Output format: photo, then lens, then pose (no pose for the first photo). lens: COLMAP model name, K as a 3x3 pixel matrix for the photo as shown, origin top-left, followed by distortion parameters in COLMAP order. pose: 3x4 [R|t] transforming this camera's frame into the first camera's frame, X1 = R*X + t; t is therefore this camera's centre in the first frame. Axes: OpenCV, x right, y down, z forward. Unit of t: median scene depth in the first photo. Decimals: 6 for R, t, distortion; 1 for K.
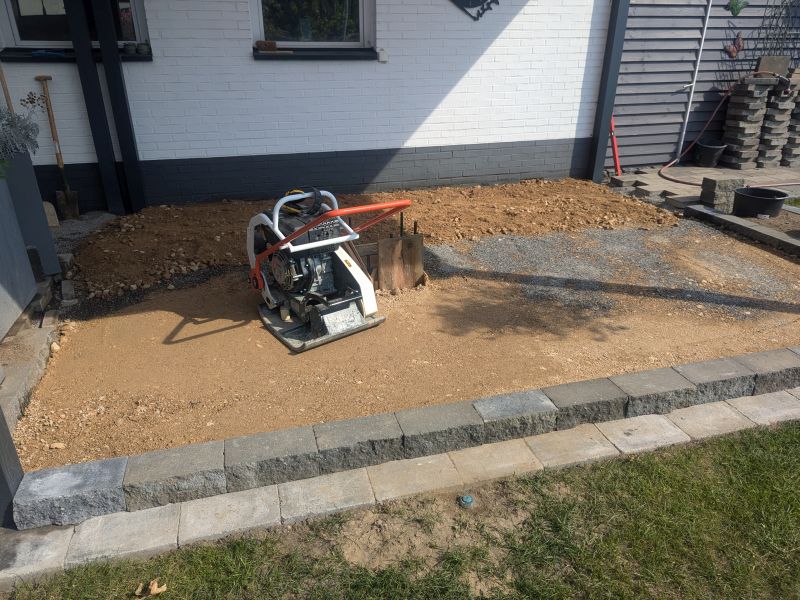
lens RADIAL K [[564.7, 0, 397.3], [0, 564.7, 297.0], [0, 0, 1]] dist [0.054503, -0.057620]
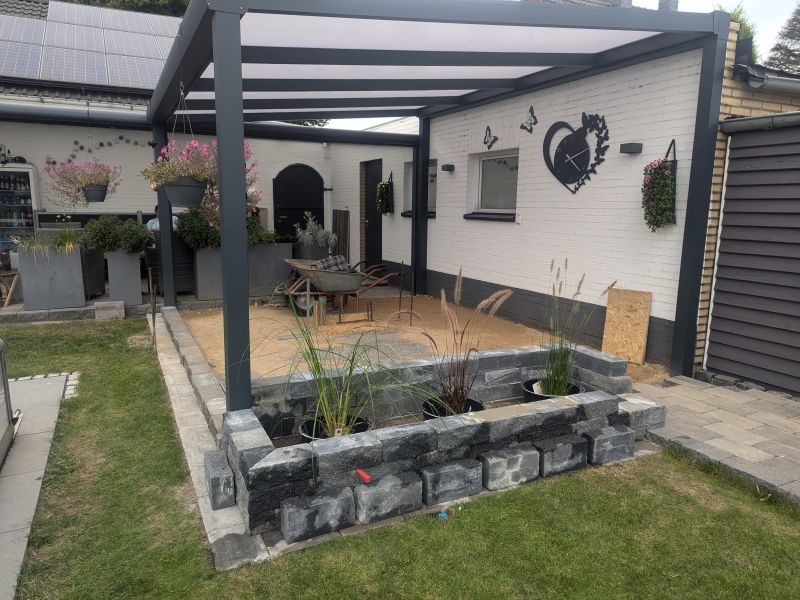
lens RADIAL K [[564.7, 0, 397.3], [0, 564.7, 297.0], [0, 0, 1]] dist [0.054503, -0.057620]
pose [[0.190576, 0.163763, -0.967917, 1.206528], [-0.408978, 0.909590, 0.073369, -0.238808], [0.892422, 0.381874, 0.240321, 0.497029]]
